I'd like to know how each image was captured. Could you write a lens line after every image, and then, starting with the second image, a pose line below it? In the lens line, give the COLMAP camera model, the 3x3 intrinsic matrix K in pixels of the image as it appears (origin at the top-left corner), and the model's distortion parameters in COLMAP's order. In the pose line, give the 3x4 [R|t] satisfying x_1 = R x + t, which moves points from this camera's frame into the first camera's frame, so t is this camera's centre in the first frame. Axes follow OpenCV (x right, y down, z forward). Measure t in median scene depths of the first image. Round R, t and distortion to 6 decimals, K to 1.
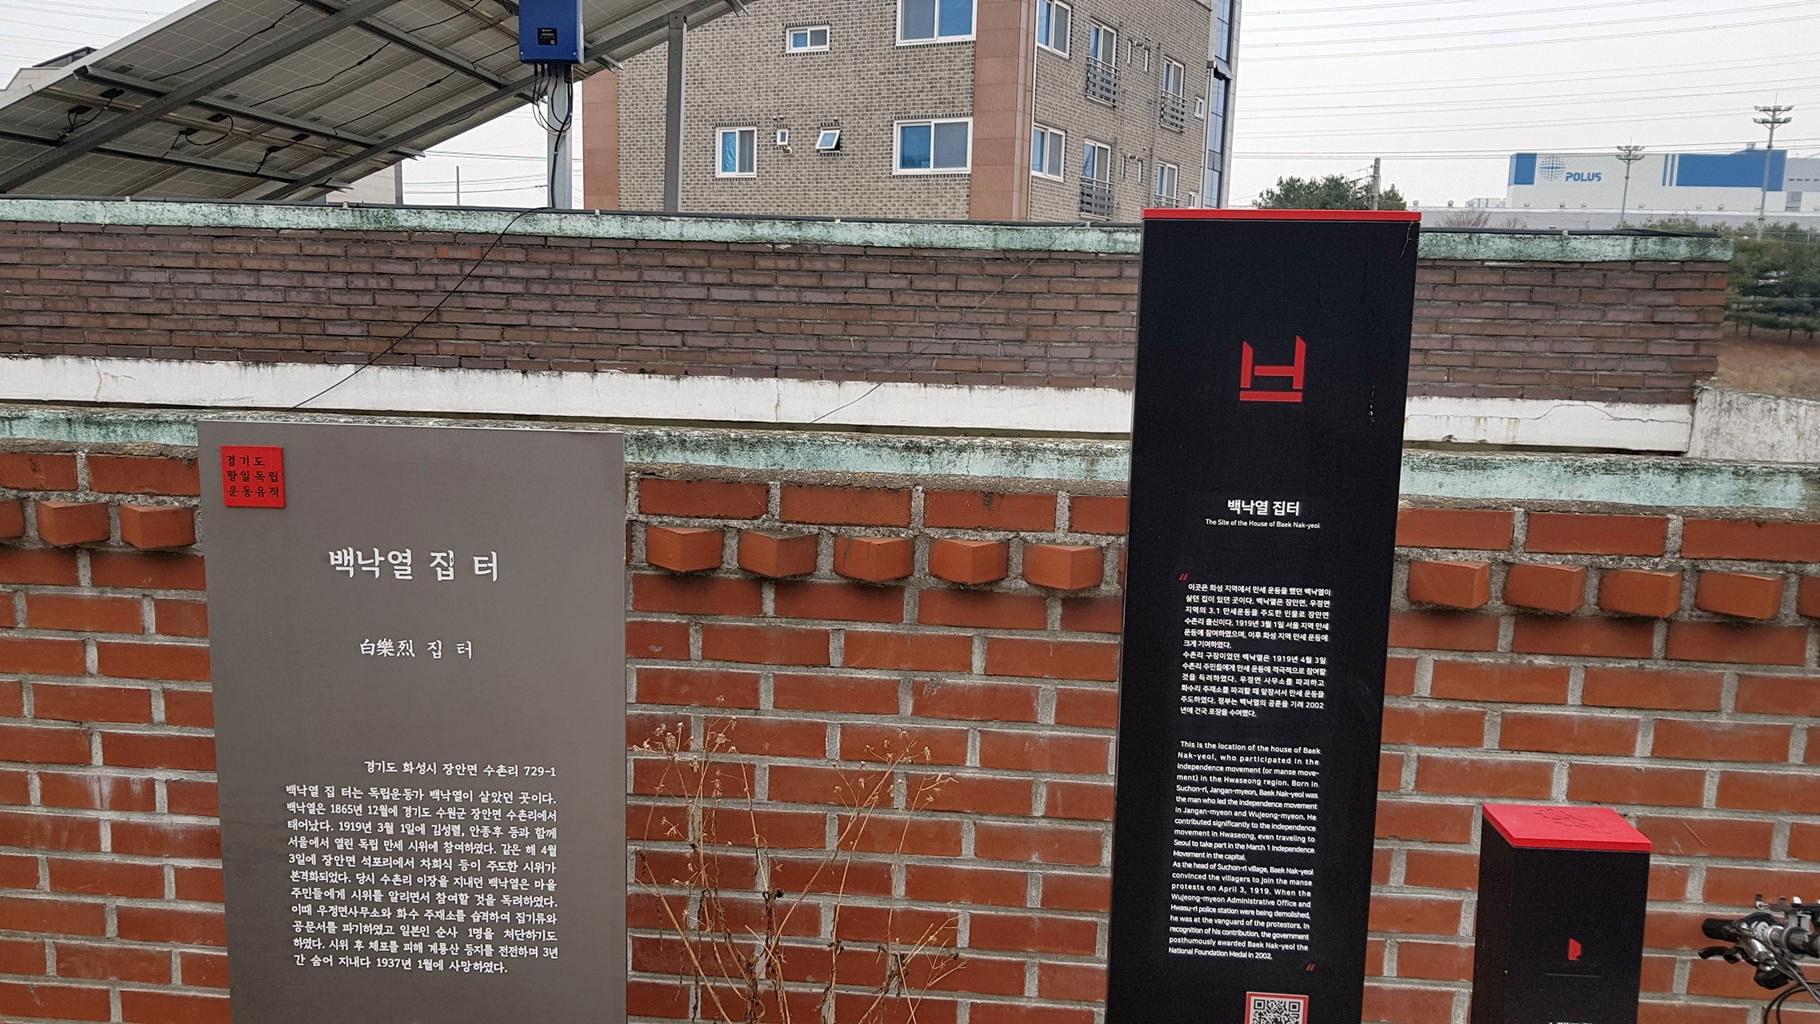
lens RADIAL K [[1407.5, 0, 876.5], [0, 1407.5, 557.5], [0, 0, 1]] dist [0.093527, -0.173526]
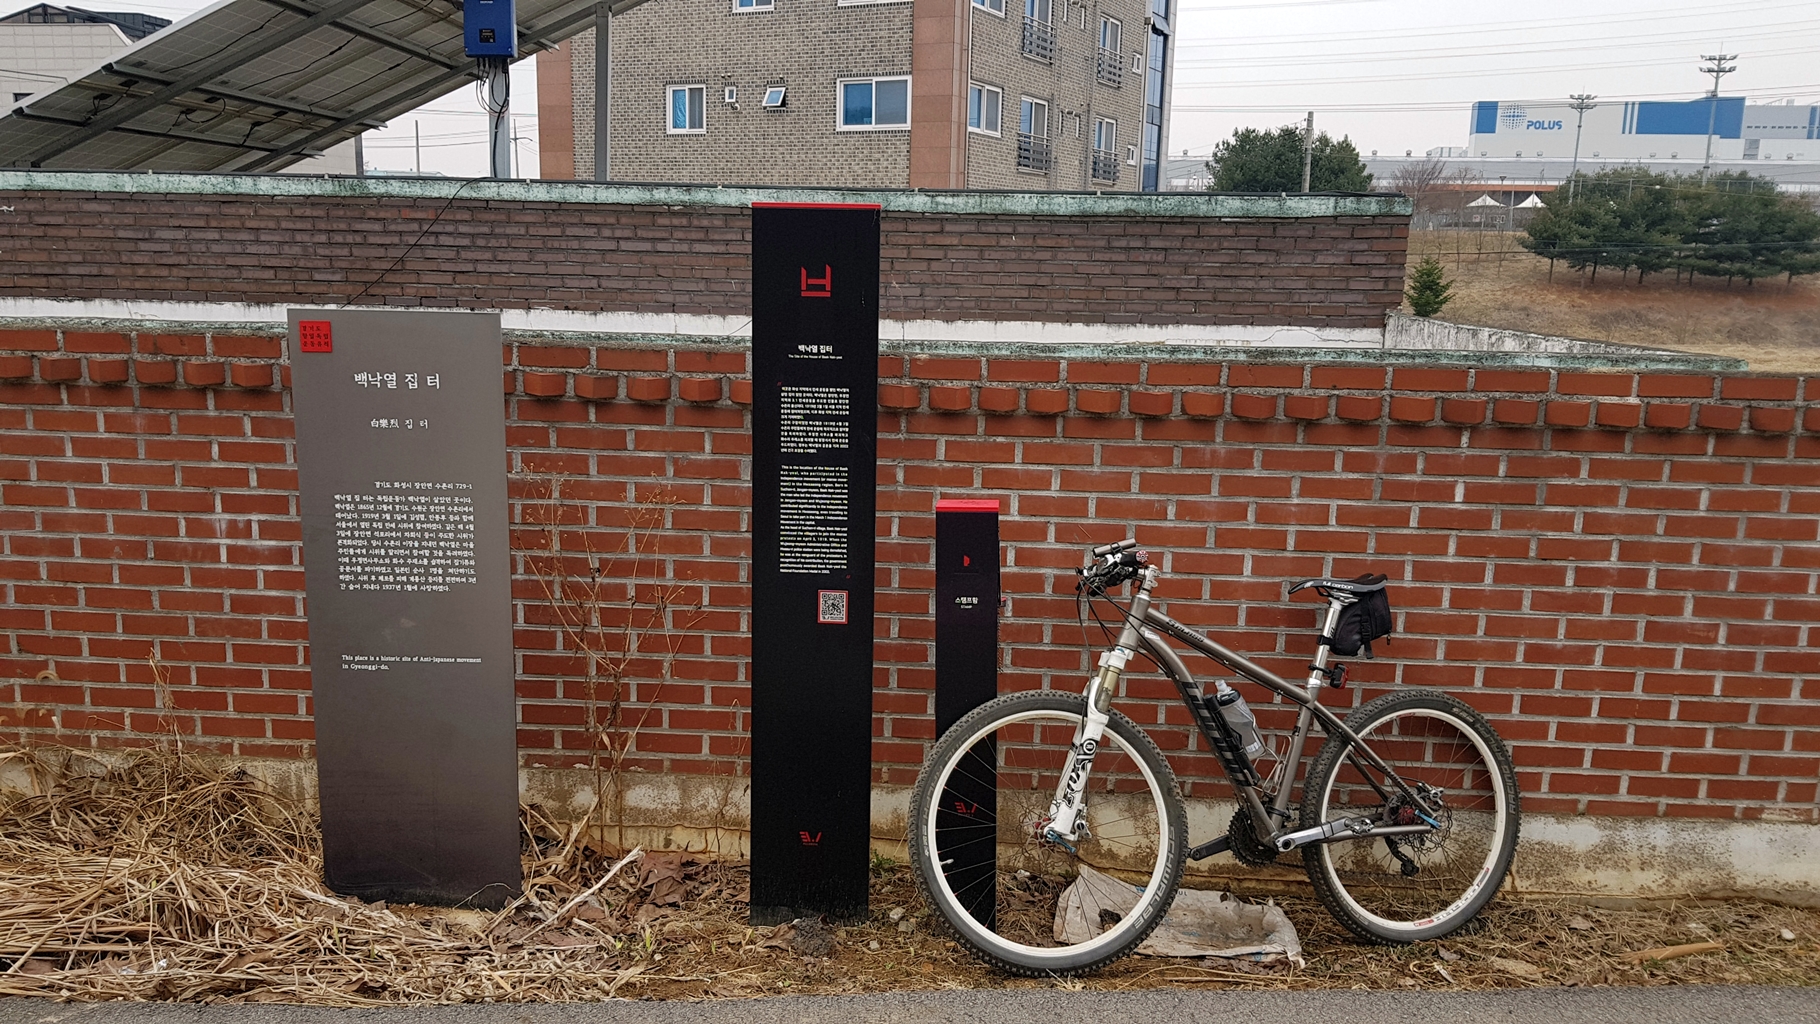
lens RADIAL K [[1407.5, 0, 876.5], [0, 1407.5, 557.5], [0, 0, 1]] dist [0.093527, -0.173526]
pose [[0.999733, -0.010354, 0.020675, 0.083390], [0.009688, 0.999438, 0.032089, 0.053534], [-0.020996, -0.031880, 0.999271, -0.279347]]
